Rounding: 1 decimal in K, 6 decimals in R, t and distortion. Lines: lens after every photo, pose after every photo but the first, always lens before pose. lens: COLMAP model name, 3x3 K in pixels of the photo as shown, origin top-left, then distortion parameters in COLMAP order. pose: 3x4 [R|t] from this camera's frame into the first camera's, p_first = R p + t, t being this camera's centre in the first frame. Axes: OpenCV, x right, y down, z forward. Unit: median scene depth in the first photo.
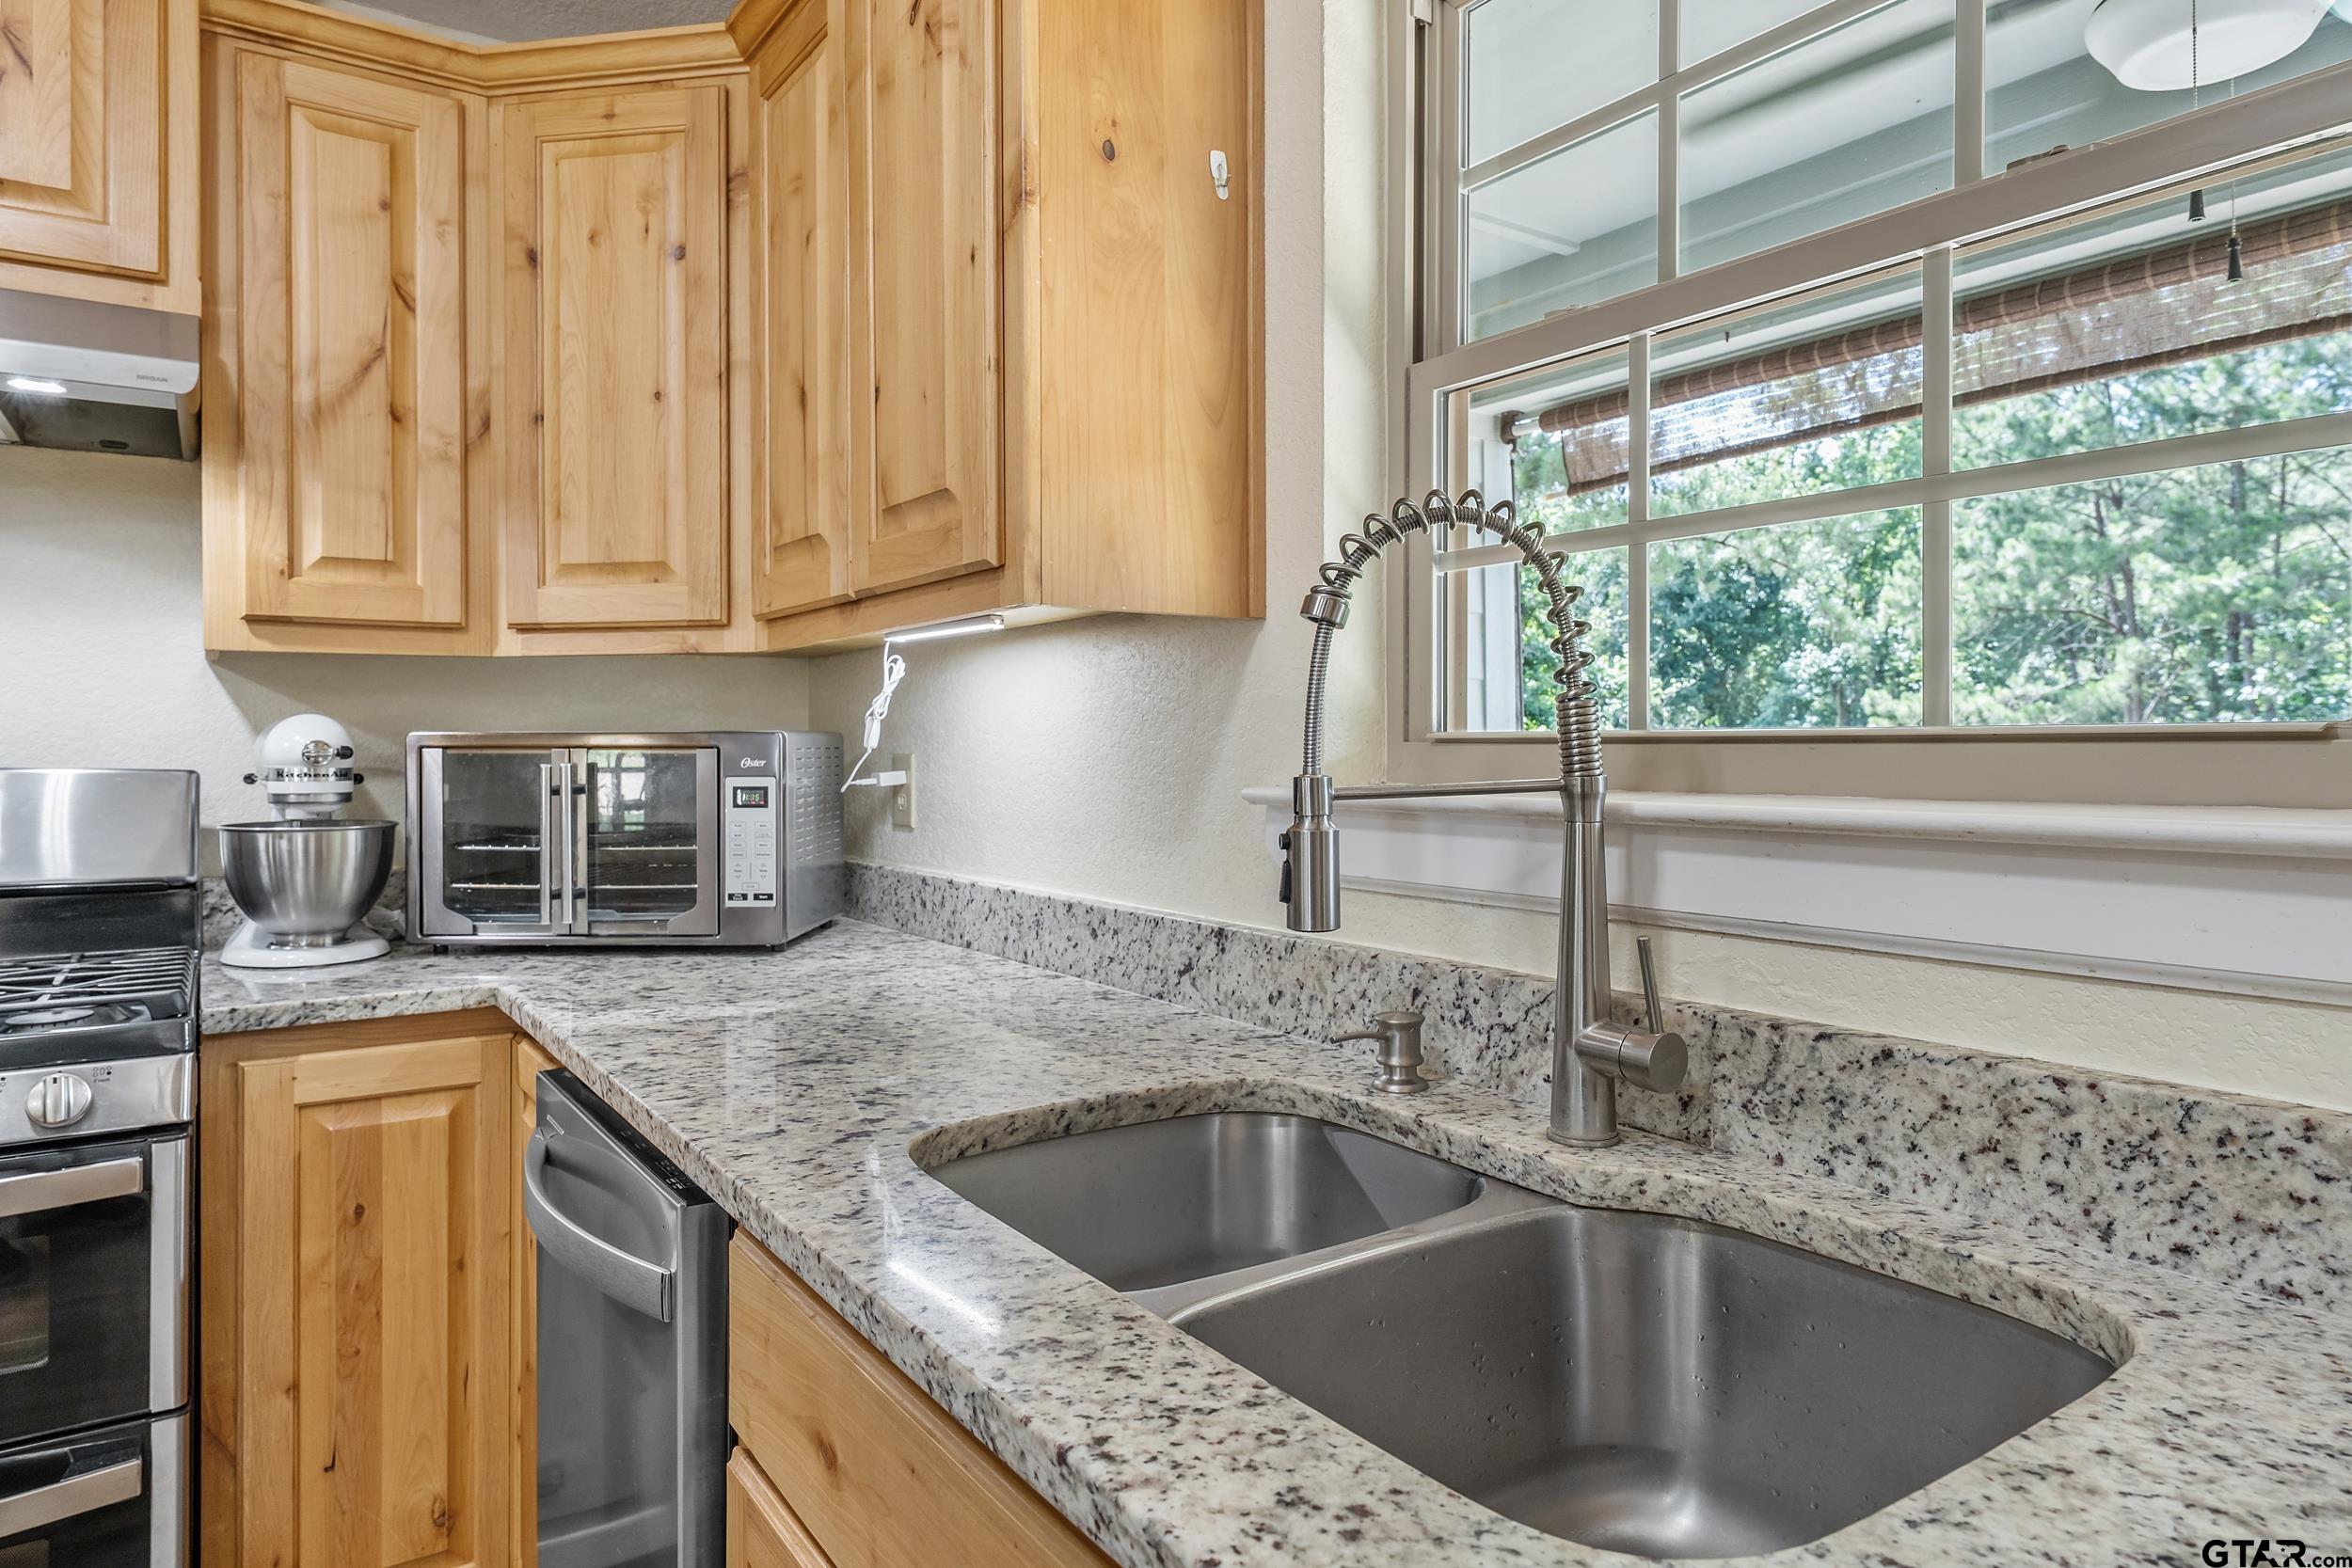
lens RADIAL K [[1377.5, 0, 1191.5], [0, 1377.5, 750.2], [0, 0, 1]] dist [0.004442, -0.000045]
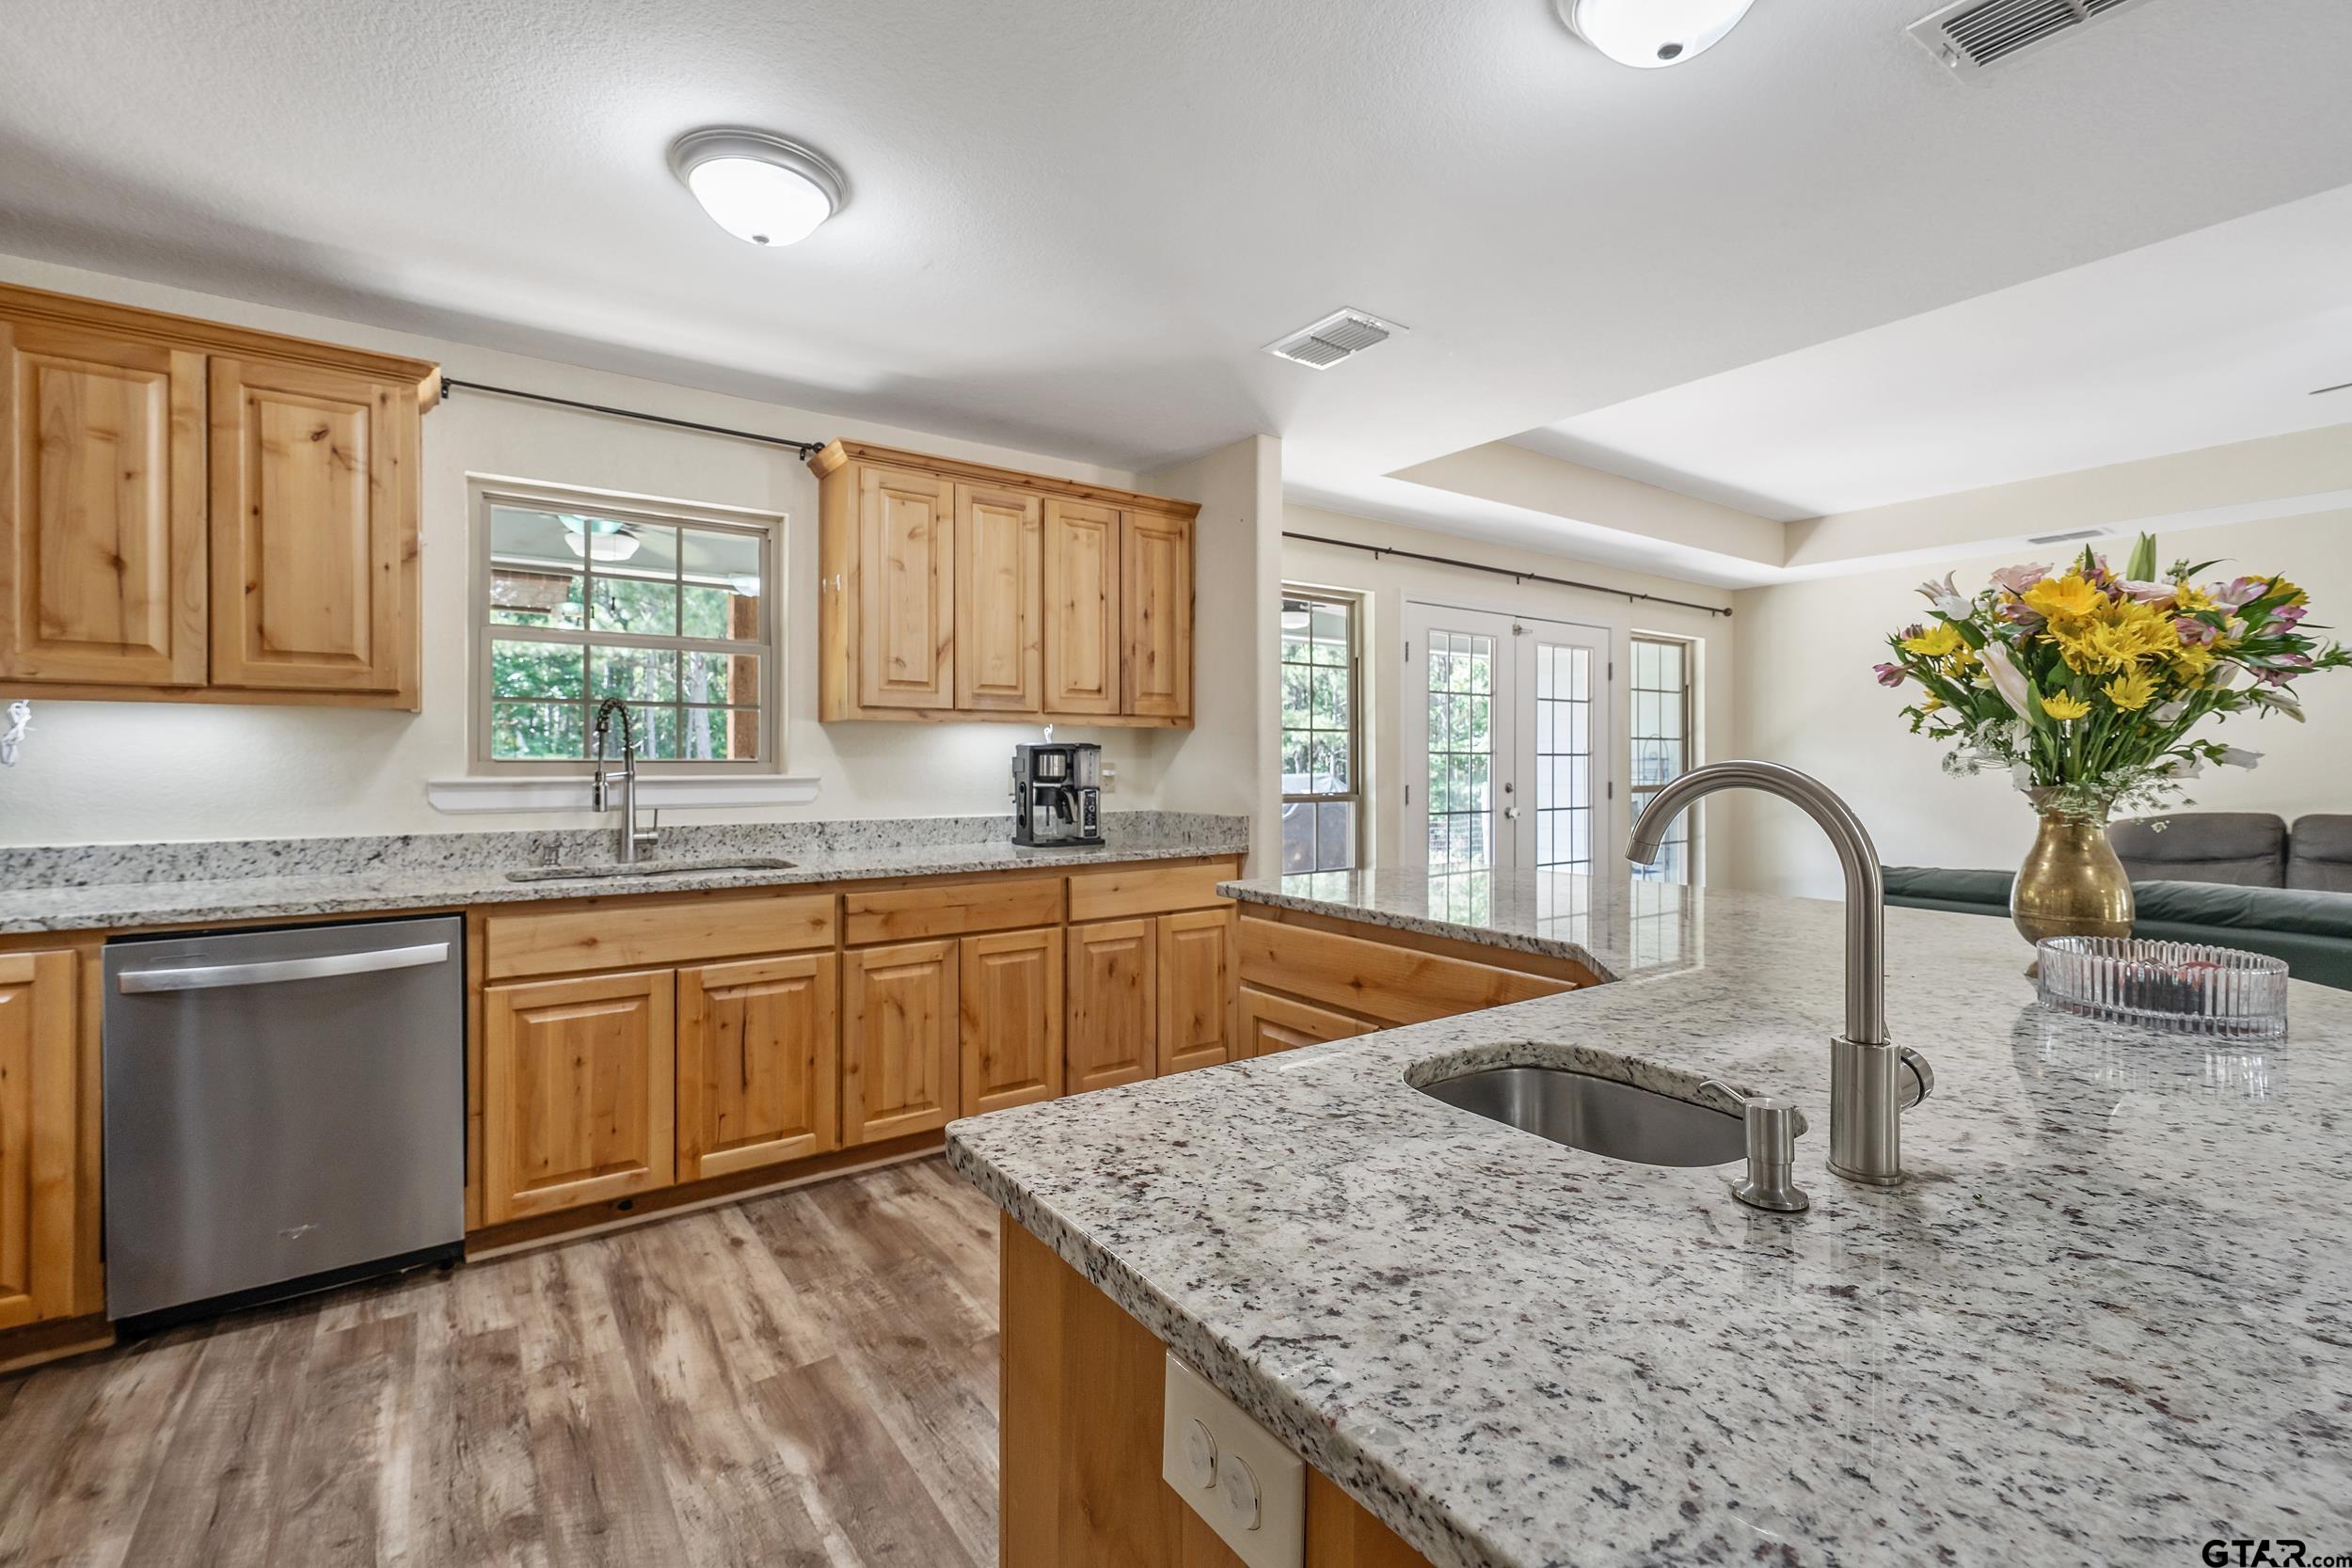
lens RADIAL K [[1039.4, 0, 1199.5], [0, 1039.4, 756.3], [0, 0, 1]] dist [-0.000646, -0.000123]
pose [[-0.023231, 0.005204, 0.999717, -1.477030], [-0.001529, 0.999985, -0.005241, -0.005650], [-0.999729, -0.001650, -0.023223, -0.305718]]
